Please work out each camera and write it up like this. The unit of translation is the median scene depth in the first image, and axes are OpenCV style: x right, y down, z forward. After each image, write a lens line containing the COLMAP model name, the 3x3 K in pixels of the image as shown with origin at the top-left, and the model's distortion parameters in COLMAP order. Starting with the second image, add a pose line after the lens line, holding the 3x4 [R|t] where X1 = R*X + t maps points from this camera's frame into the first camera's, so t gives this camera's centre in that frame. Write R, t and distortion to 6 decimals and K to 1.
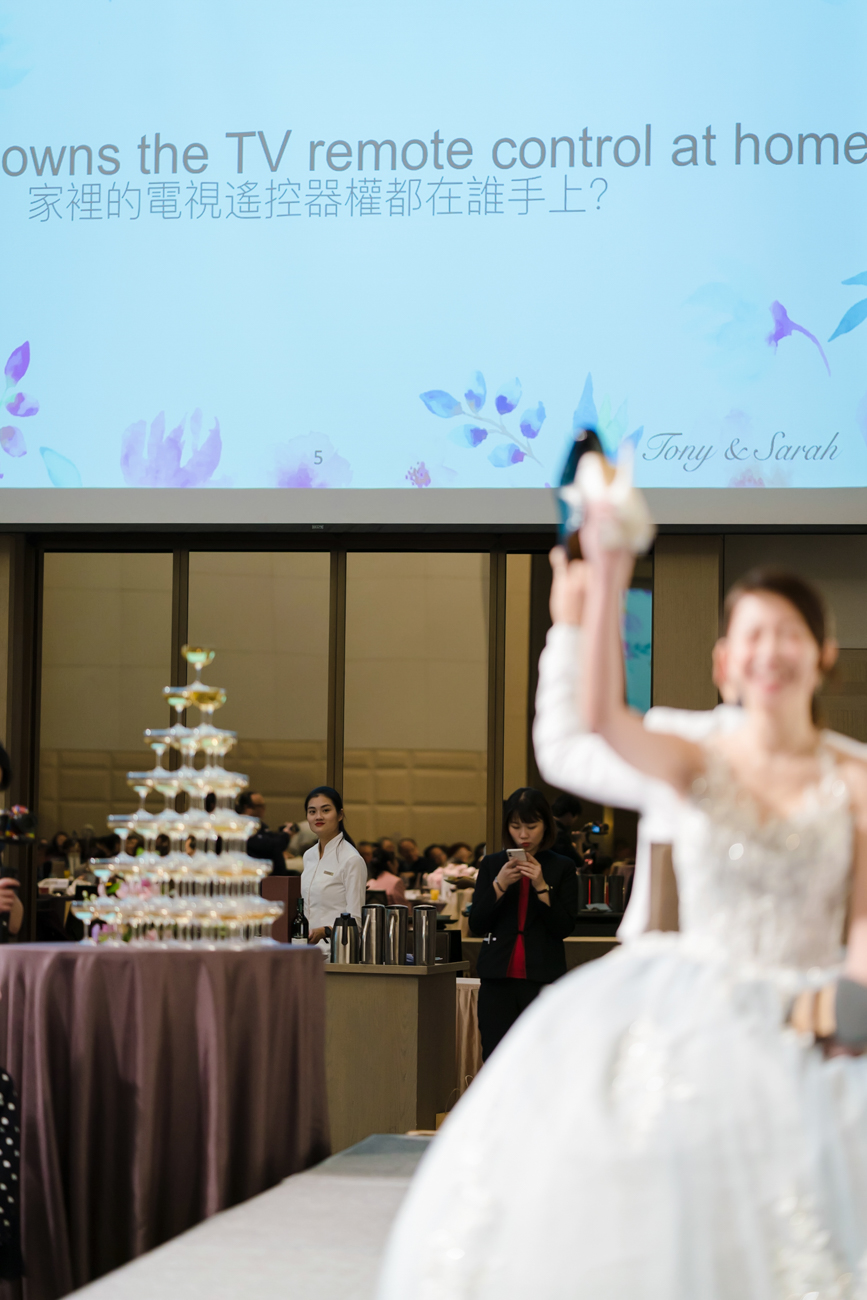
lens RADIAL K [[3482.5, 0, 433.5], [0, 3482.5, 650.0], [0, 0, 1]] dist [-0.030790, -0.038968]
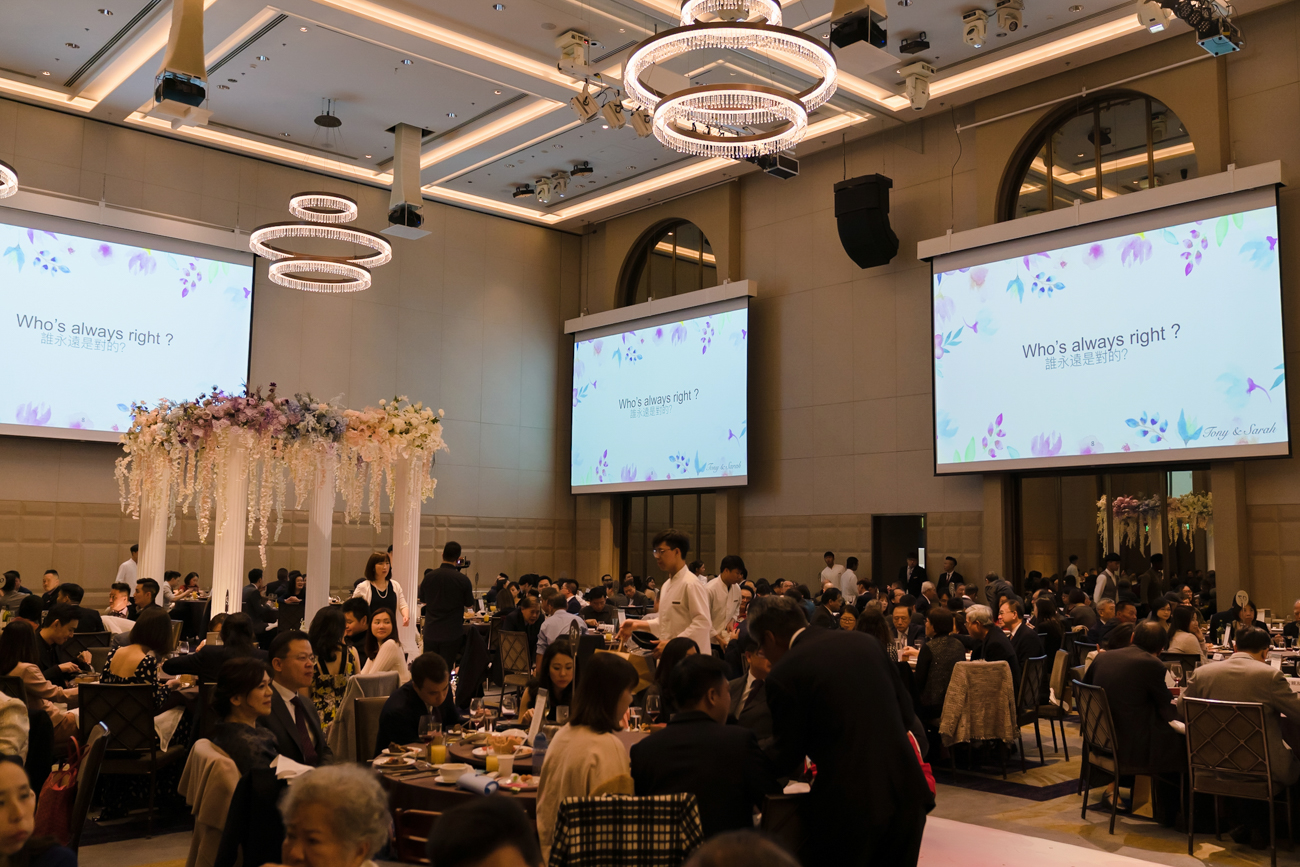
lens RADIAL K [[1170.2, 0, 650.0], [0, 1170.2, 433.5], [0, 0, 1]] dist [-0.001420, -0.000675]
pose [[0.806343, -0.073806, -0.586825, 0.256877], [0.034038, 0.996330, -0.078539, 0.002509], [0.590468, 0.043355, 0.805895, -0.046193]]
